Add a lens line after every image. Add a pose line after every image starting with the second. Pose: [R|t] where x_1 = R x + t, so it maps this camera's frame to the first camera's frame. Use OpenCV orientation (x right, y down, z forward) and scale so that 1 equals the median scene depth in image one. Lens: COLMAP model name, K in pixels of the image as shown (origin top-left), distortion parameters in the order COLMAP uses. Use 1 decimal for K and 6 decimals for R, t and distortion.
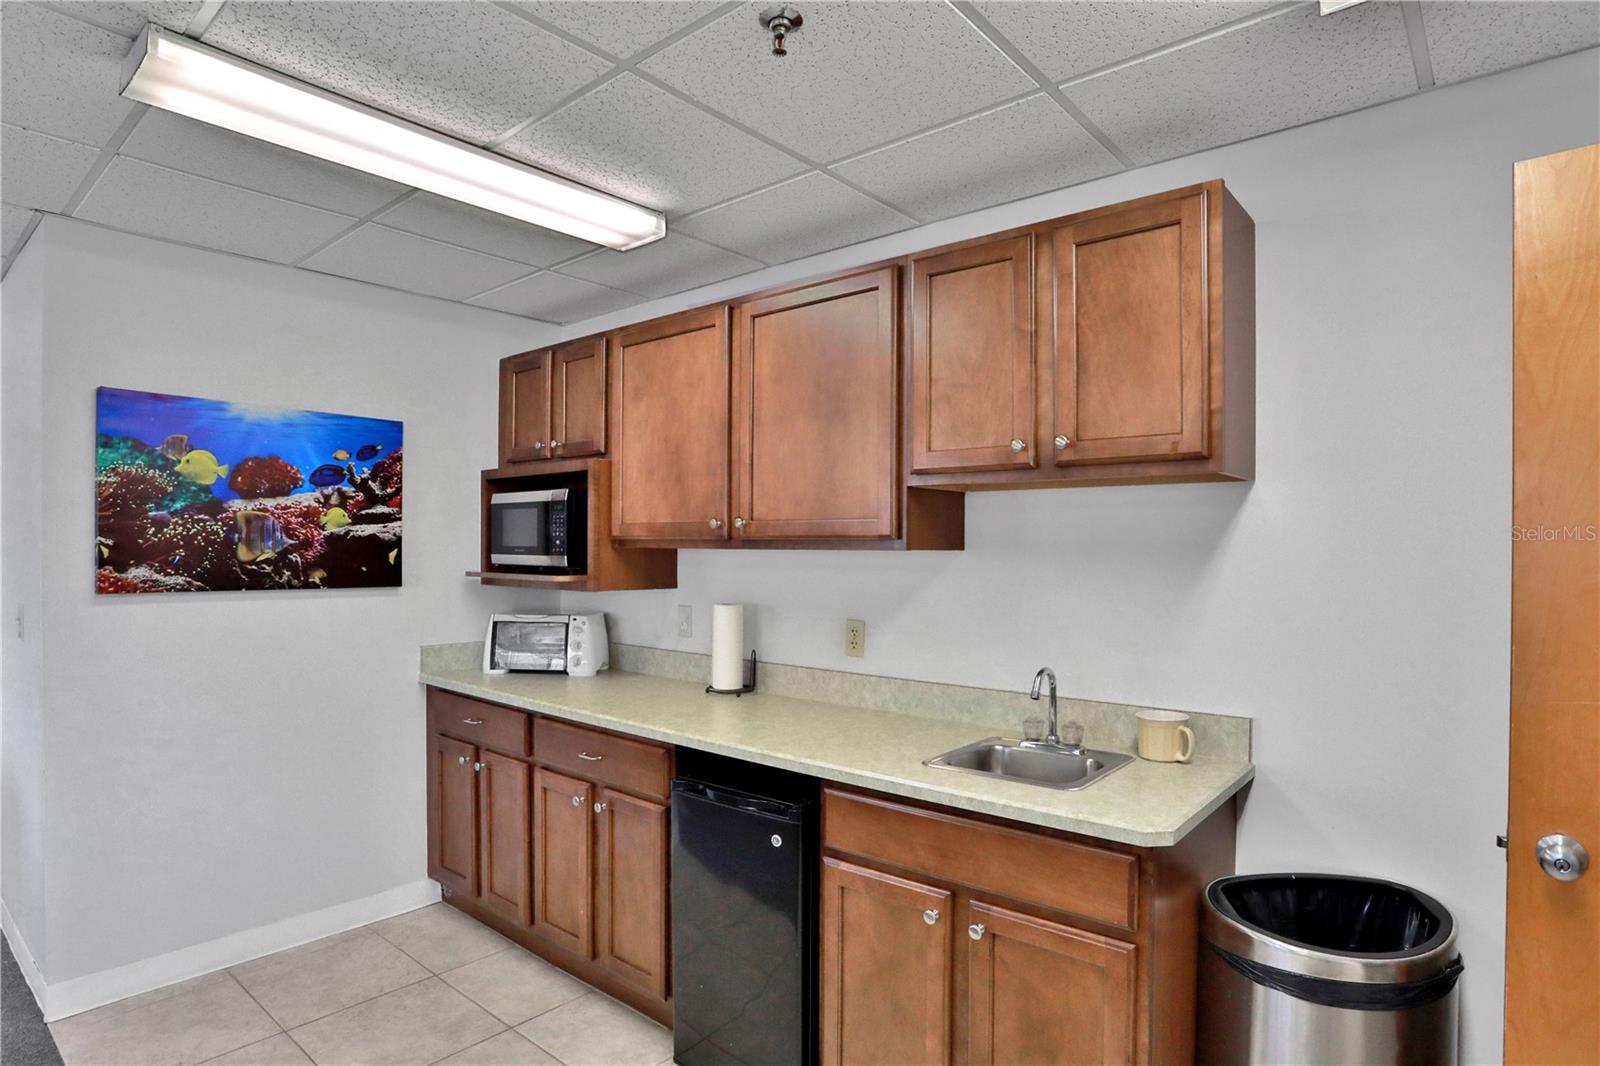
lens RADIAL K [[805.9, 0, 760.5], [0, 805.9, 539.2], [0, 0, 1]] dist [-0.065823, 0.036937]
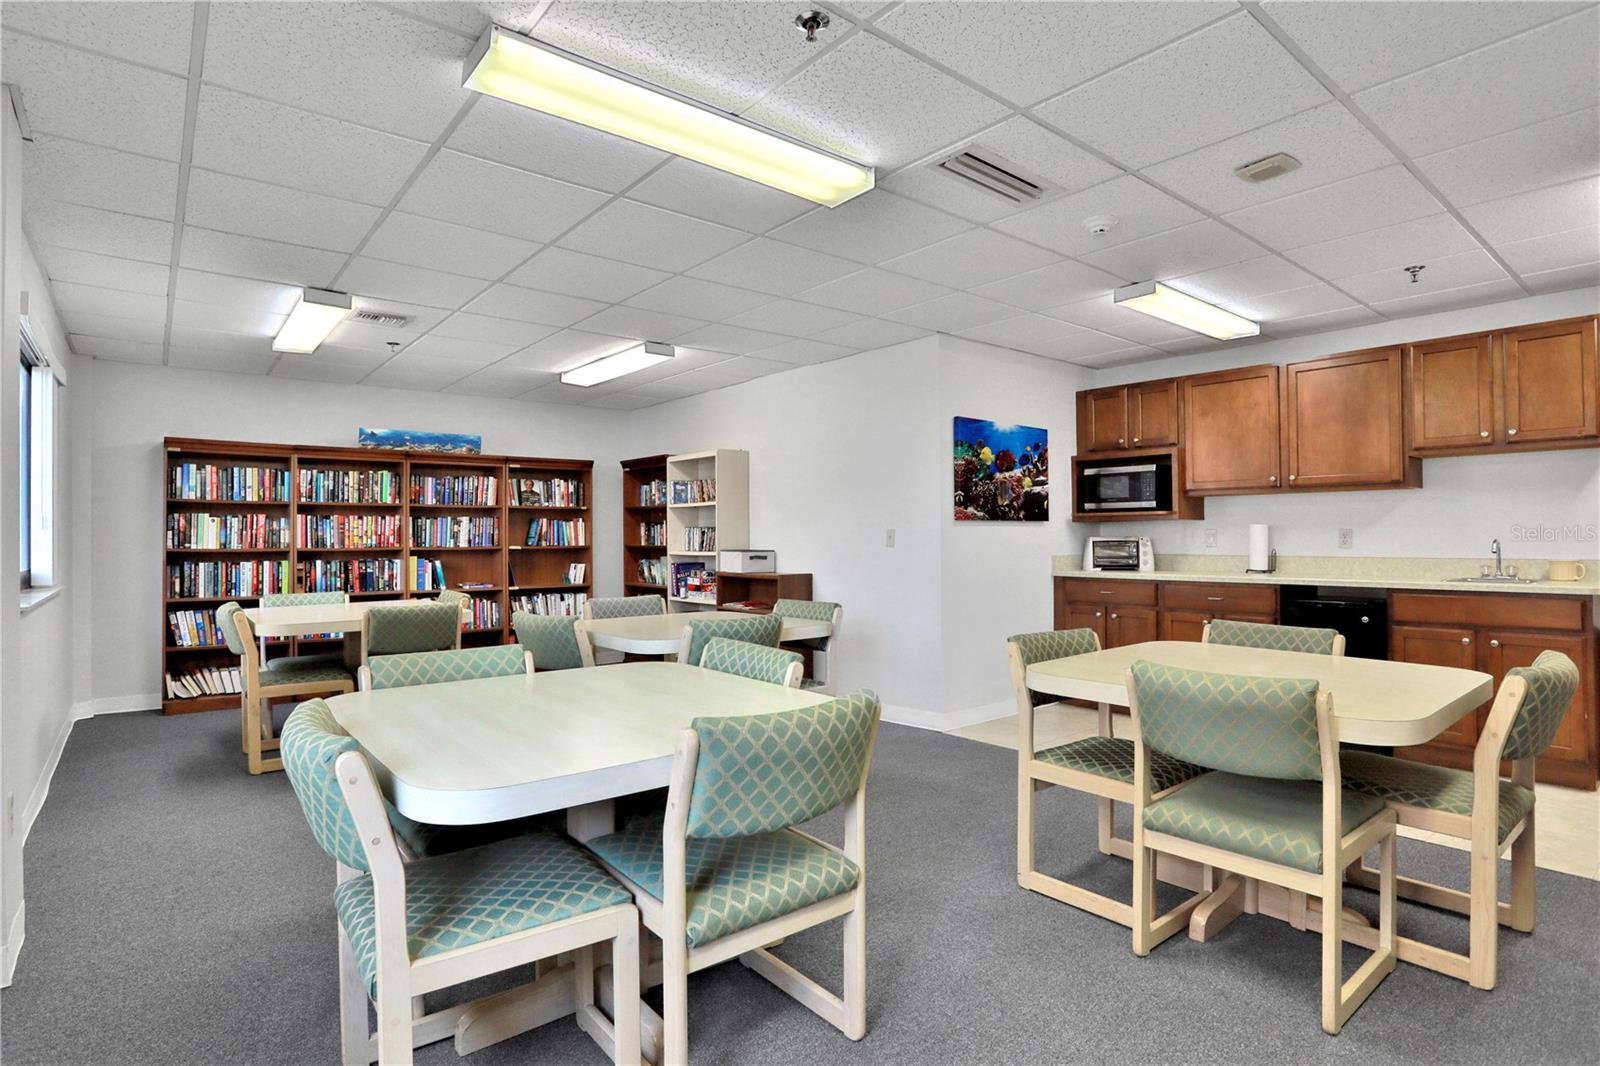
lens RADIAL K [[805.9, 0, 760.5], [0, 805.9, 539.2], [0, 0, 1]] dist [-0.065823, 0.036937]
pose [[0.989683, -0.014031, -0.142588, -0.932259], [0.015056, 0.999868, 0.006109, 0.088082], [0.142483, -0.008192, 0.989763, -0.977846]]
